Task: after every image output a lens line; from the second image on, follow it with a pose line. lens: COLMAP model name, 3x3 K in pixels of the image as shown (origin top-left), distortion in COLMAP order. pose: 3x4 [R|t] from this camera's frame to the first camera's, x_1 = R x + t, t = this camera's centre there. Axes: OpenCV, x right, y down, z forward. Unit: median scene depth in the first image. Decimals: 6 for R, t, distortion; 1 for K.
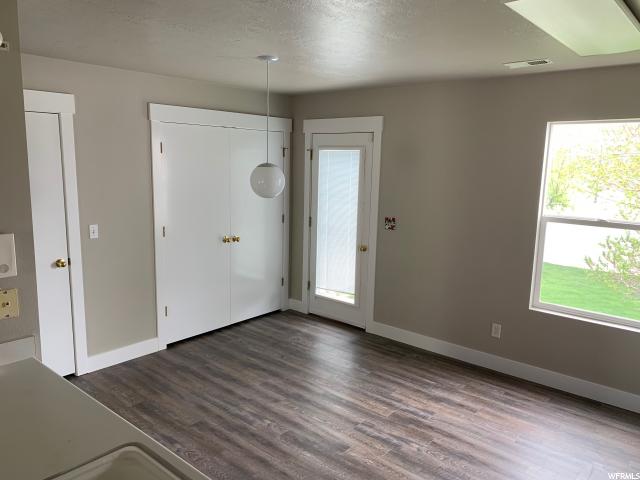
lens RADIAL K [[491.8, 0, 319.9], [0, 491.8, 237.3], [0, 0, 1]] dist [0.054584, -0.057952]
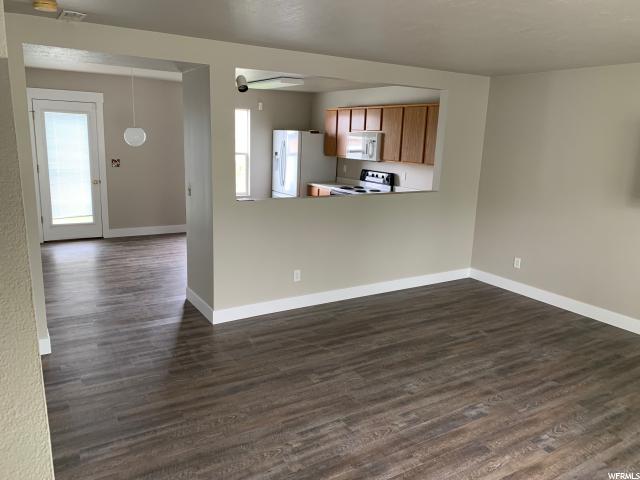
lens RADIAL K [[491.8, 0, 323.8], [0, 491.8, 236.4], [0, 0, 1]] dist [0.054584, -0.057952]
pose [[0.298405, -0.210466, 0.930945, -1.149640], [0.124412, 0.975639, 0.180691, -0.002387], [-0.946296, 0.061901, 0.317320, -0.115919]]
